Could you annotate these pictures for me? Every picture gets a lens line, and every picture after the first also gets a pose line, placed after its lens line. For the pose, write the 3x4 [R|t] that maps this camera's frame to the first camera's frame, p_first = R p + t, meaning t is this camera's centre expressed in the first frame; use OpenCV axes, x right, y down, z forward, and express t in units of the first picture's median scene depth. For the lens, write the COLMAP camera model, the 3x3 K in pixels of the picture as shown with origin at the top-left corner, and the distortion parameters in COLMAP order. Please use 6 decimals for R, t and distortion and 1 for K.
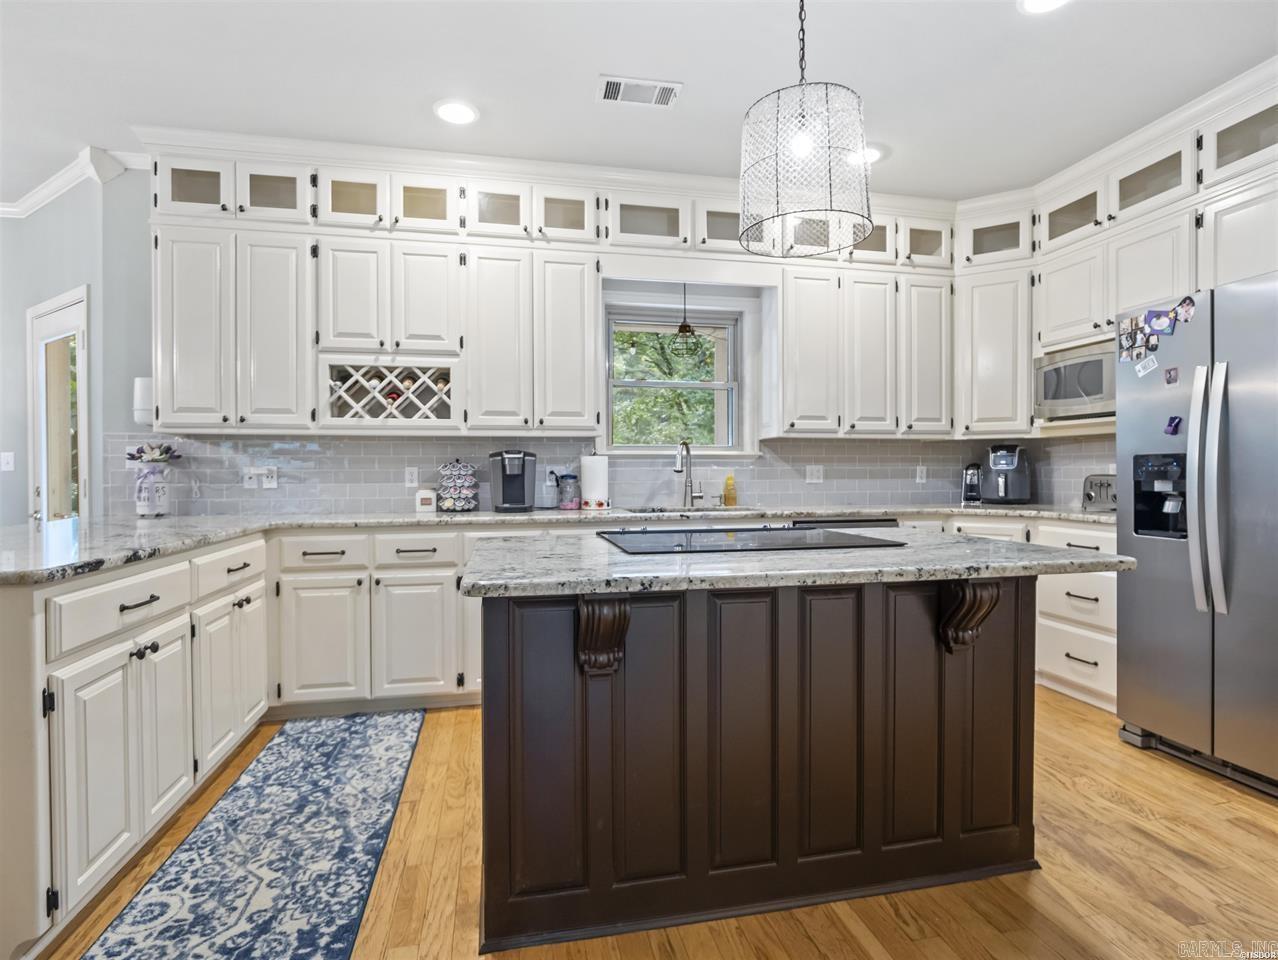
lens RADIAL K [[662.9, 0, 645.3], [0, 662.9, 479.5], [0, 0, 1]] dist [-0.016206, 0.002373]
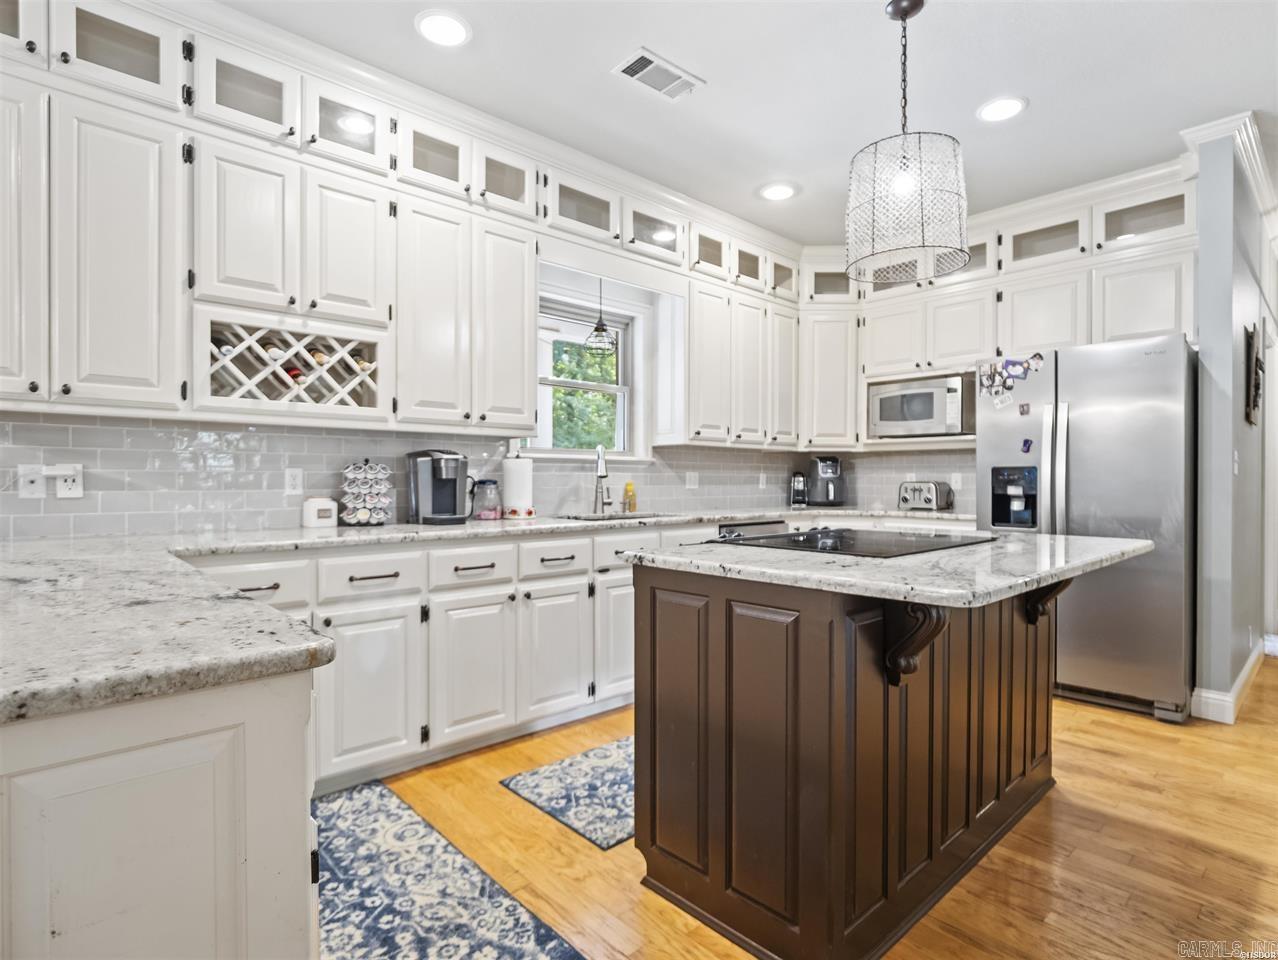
lens RADIAL K [[667.3, 0, 646.8], [0, 667.3, 486.2], [0, 0, 1]] dist [-0.016262, 0.001764]
pose [[0.860810, 0.000558, 0.508926, -0.421481], [-0.000516, 1.000000, -0.000224, 0.001800], [-0.508926, -0.000070, 0.860810, 0.154405]]
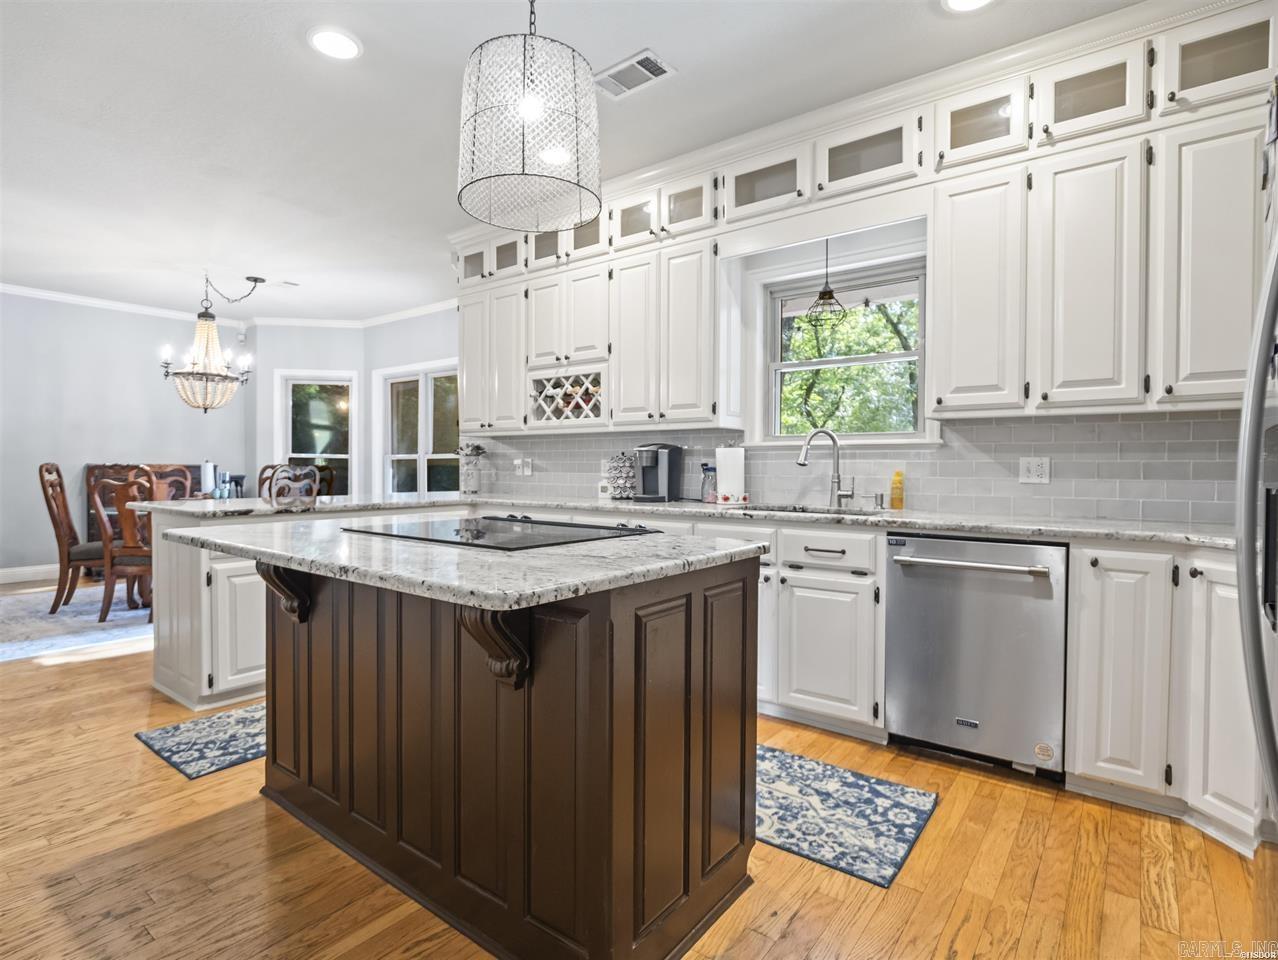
lens RADIAL K [[653.7, 0, 649.4], [0, 653.7, 479.0], [0, 0, 1]] dist [-0.012984, 0.000105]
pose [[0.656094, 0.022080, -0.754356, 0.613776], [-0.016056, 0.999754, 0.015298, -0.003214], [0.754508, 0.002075, 0.656287, 0.323331]]
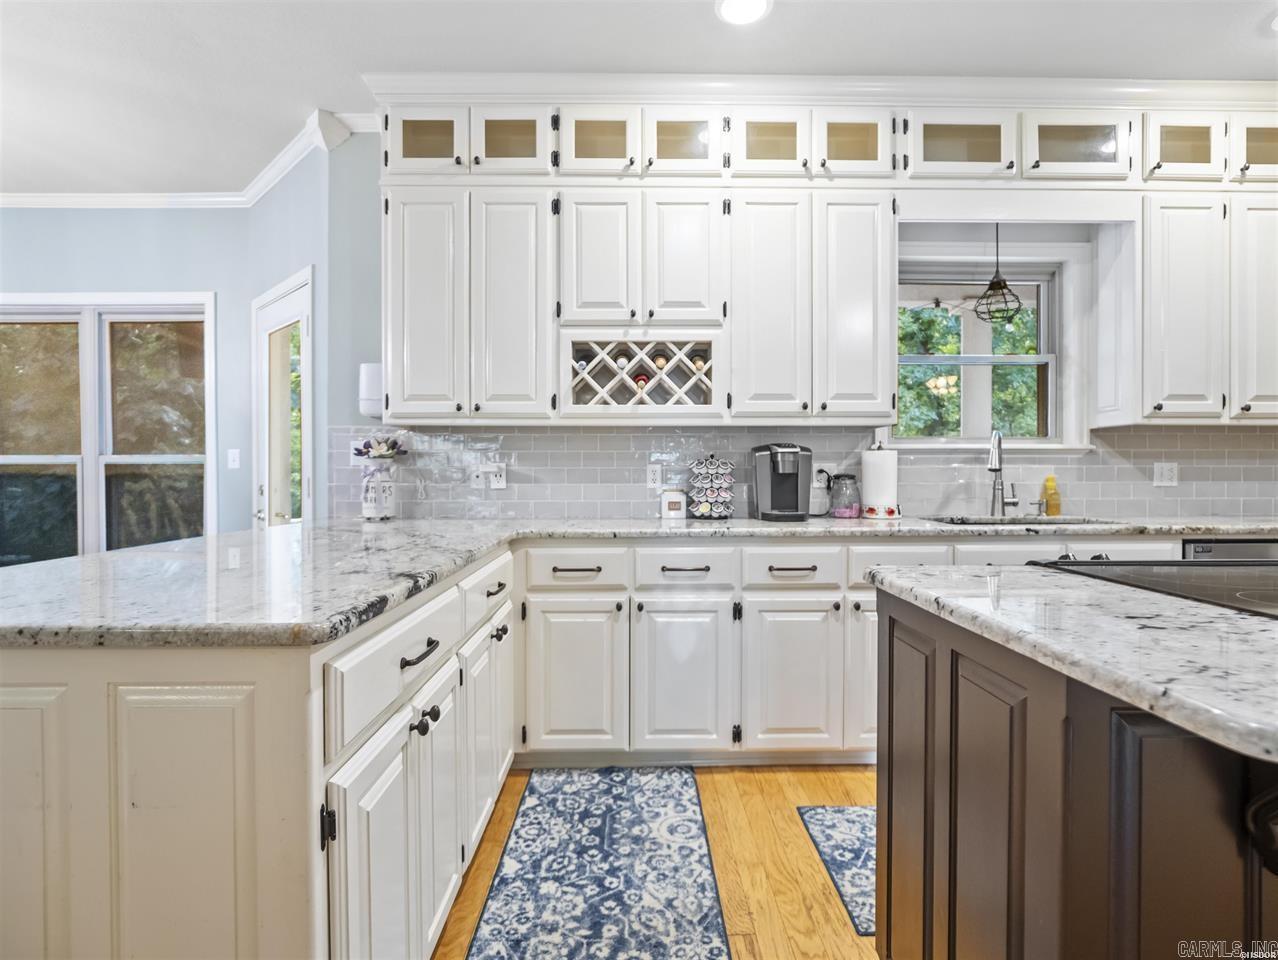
lens RADIAL K [[662.9, 0, 645.3], [0, 662.9, 479.5], [0, 0, 1]] dist [-0.016206, 0.002373]
pose [[0.980175, 0.004363, -0.198087, -0.213017], [-0.004318, 0.999990, 0.000656, -0.000079], [0.198088, 0.000212, 0.980184, 0.190281]]
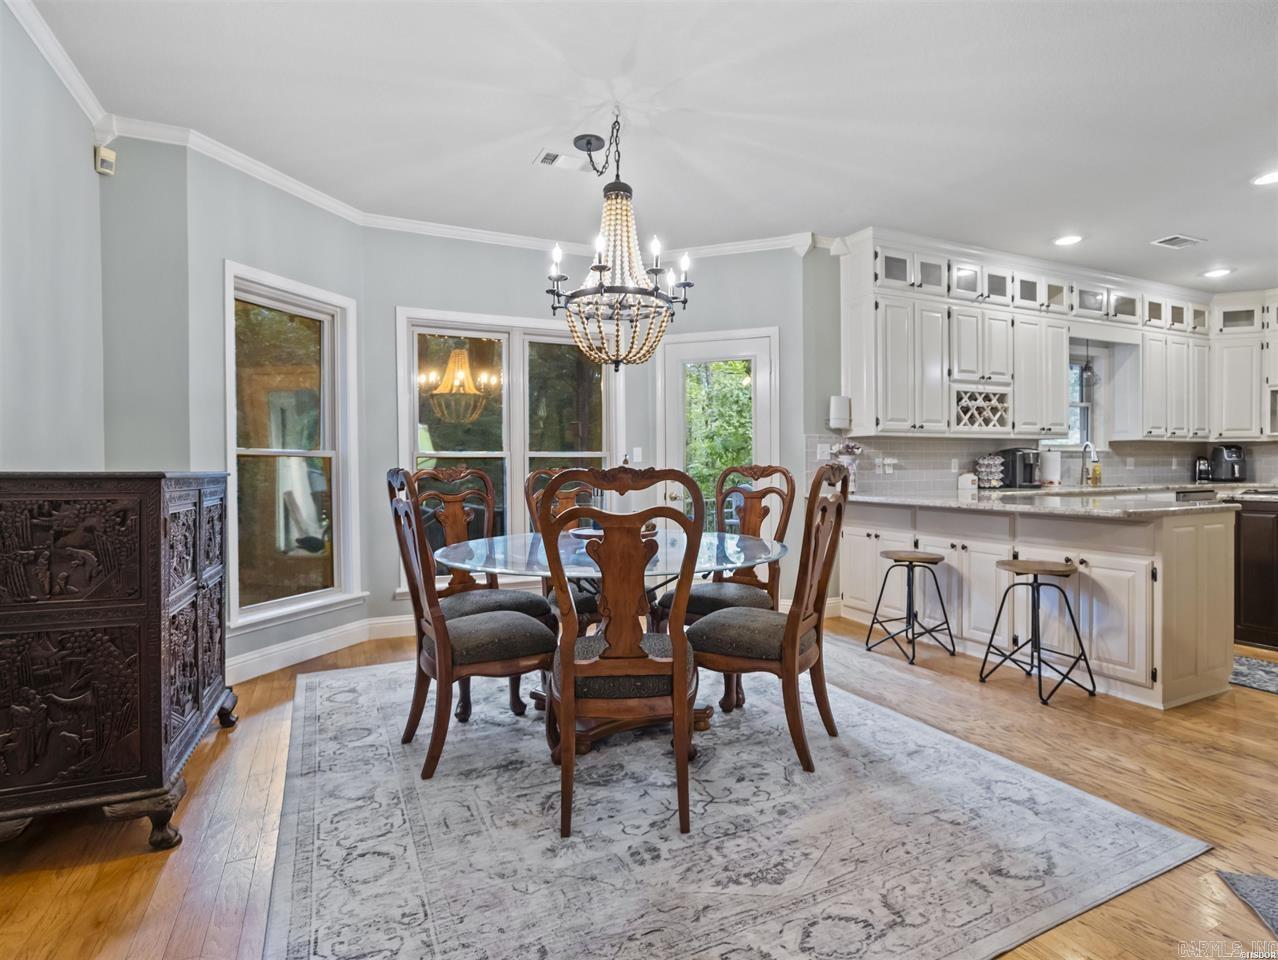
lens RADIAL K [[672.8, 0, 646.4], [0, 672.8, 474.4], [0, 0, 1]] dist [-0.013099, 0.000763]
pose [[0.974757, -0.005778, 0.223195, -1.453946], [0.005484, 0.999983, 0.001939, 0.009820], [-0.223203, -0.000666, 0.974772, -0.322053]]
